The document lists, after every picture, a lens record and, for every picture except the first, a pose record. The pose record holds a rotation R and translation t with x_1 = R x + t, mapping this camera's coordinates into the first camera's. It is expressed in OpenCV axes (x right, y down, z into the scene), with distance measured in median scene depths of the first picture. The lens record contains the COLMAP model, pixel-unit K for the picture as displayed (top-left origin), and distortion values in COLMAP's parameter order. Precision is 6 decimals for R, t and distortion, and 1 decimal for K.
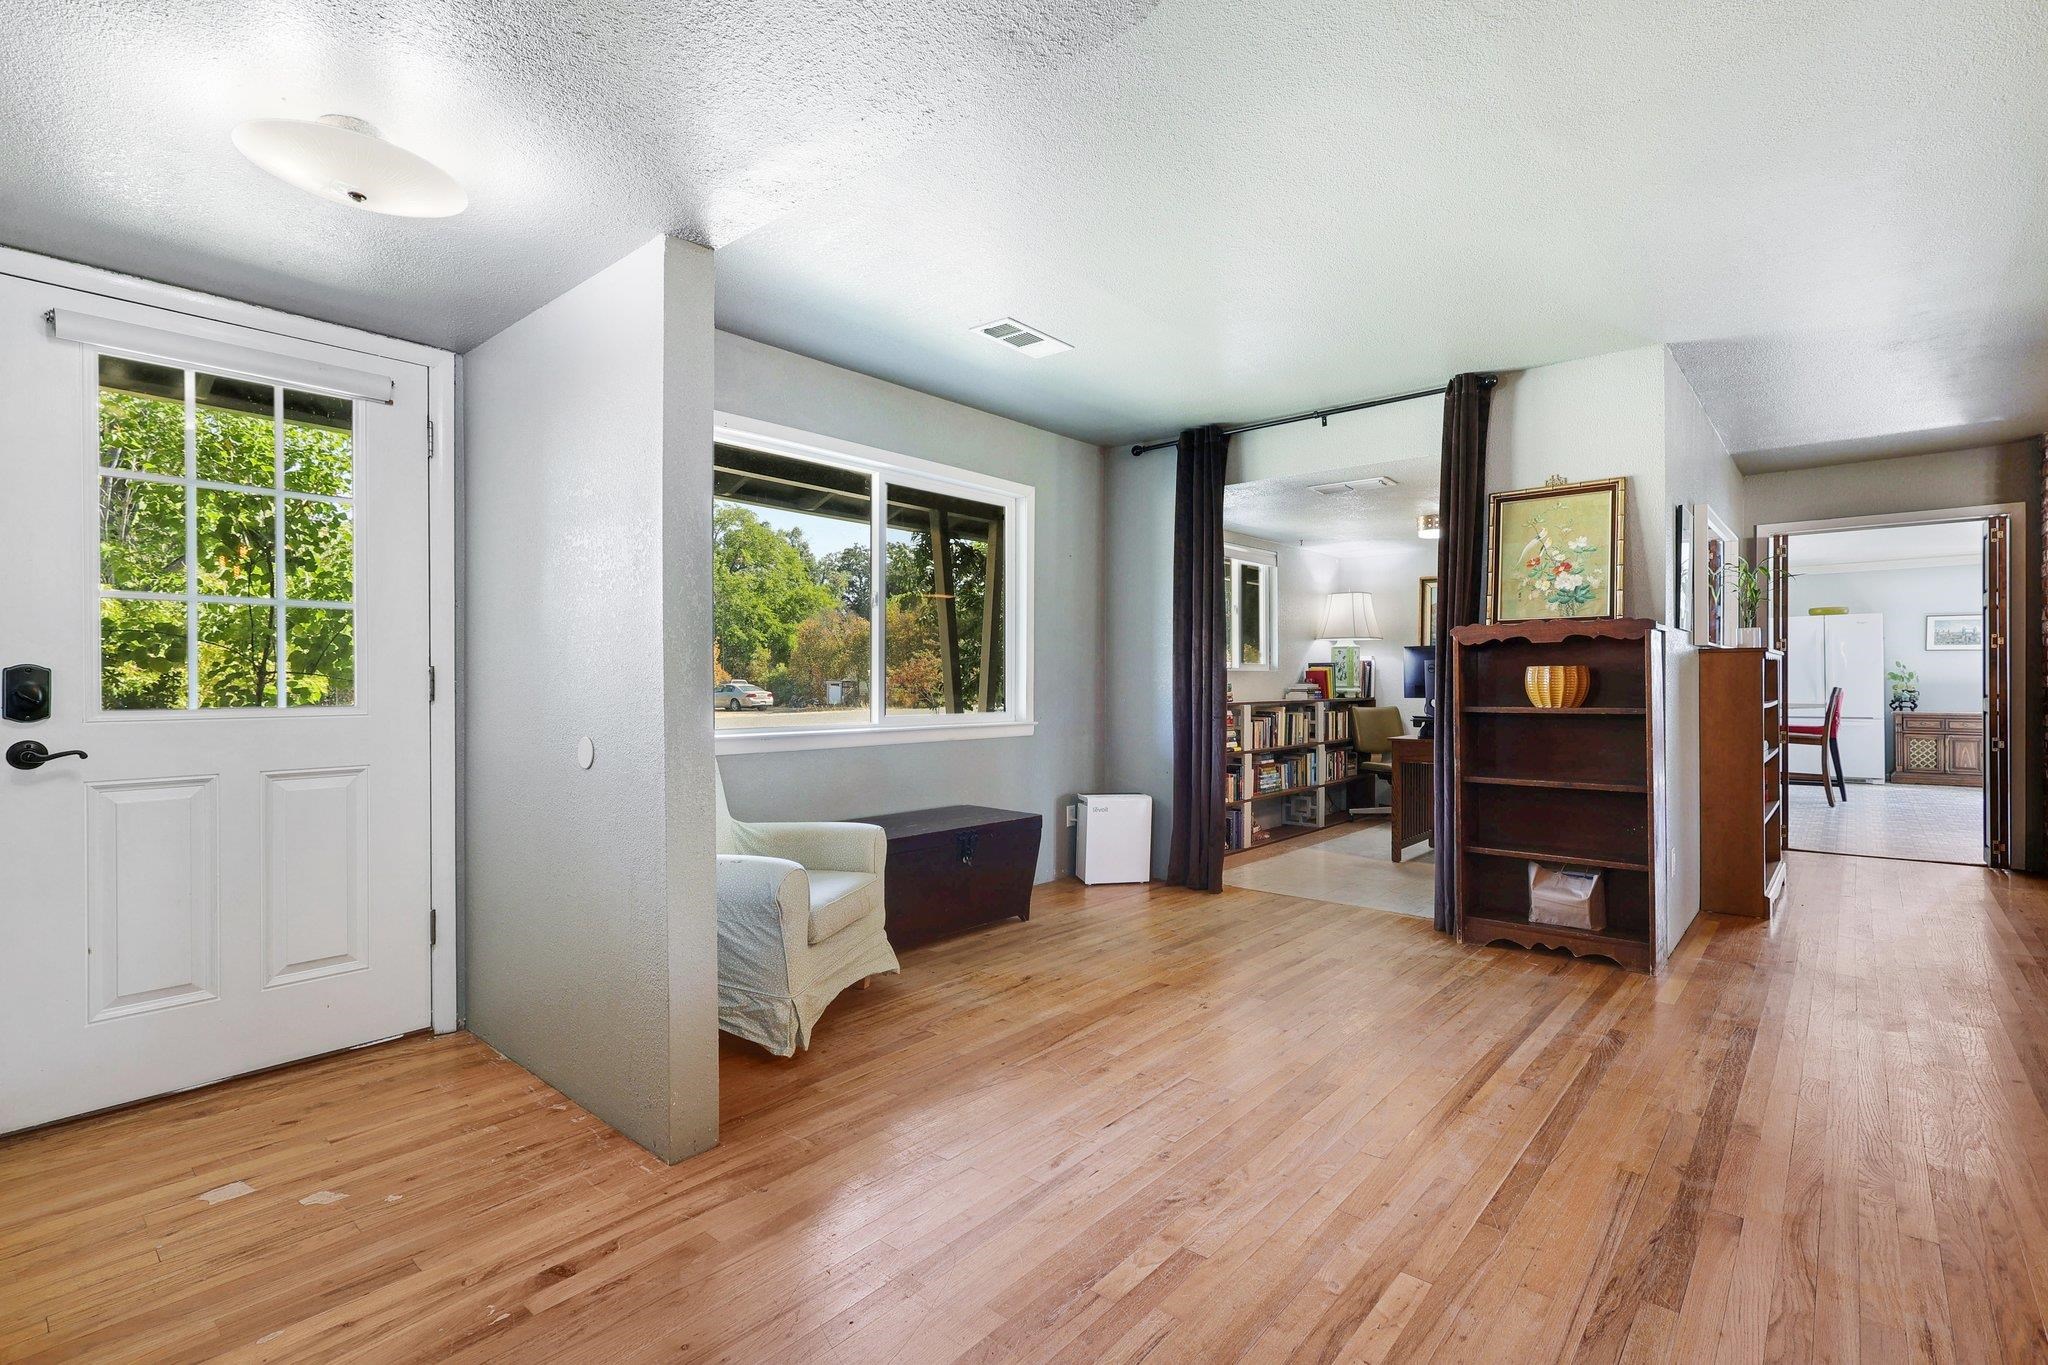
lens RADIAL K [[952.6, 0, 1024.0], [0, 952.6, 682.5], [0, 0, 1]] dist [0.001024, 0.000368]
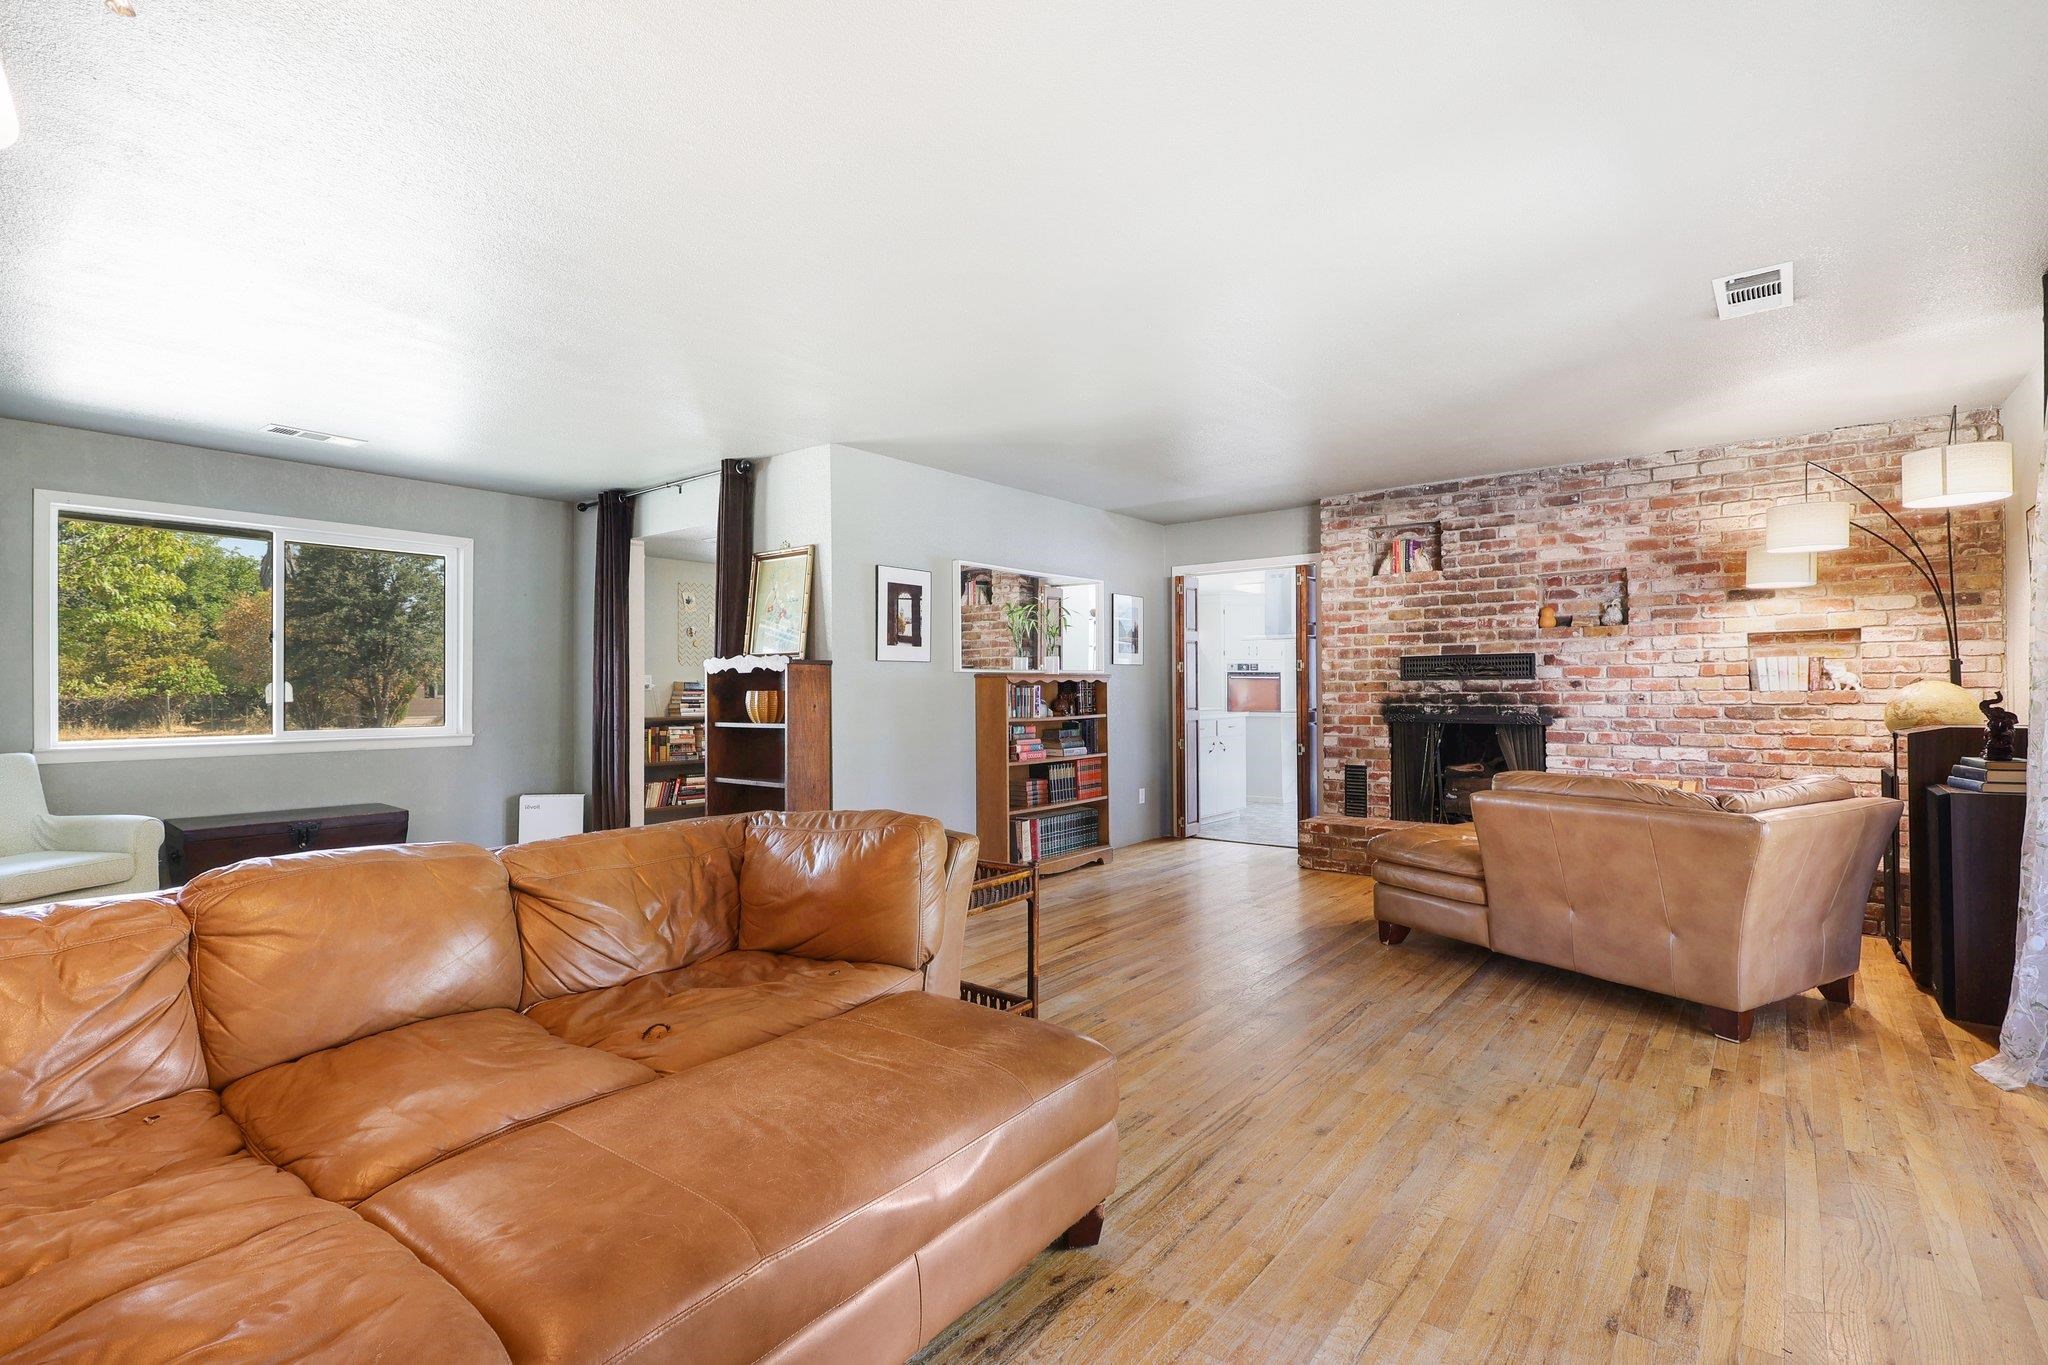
lens RADIAL K [[952.6, 0, 1024.0], [0, 952.6, 682.5], [0, 0, 1]] dist [0.001024, 0.000368]
pose [[0.999064, -0.002392, 0.043198, 0.665327], [0.002674, 0.999976, -0.006466, -0.014115], [-0.043182, 0.006575, 0.999046, -0.235714]]
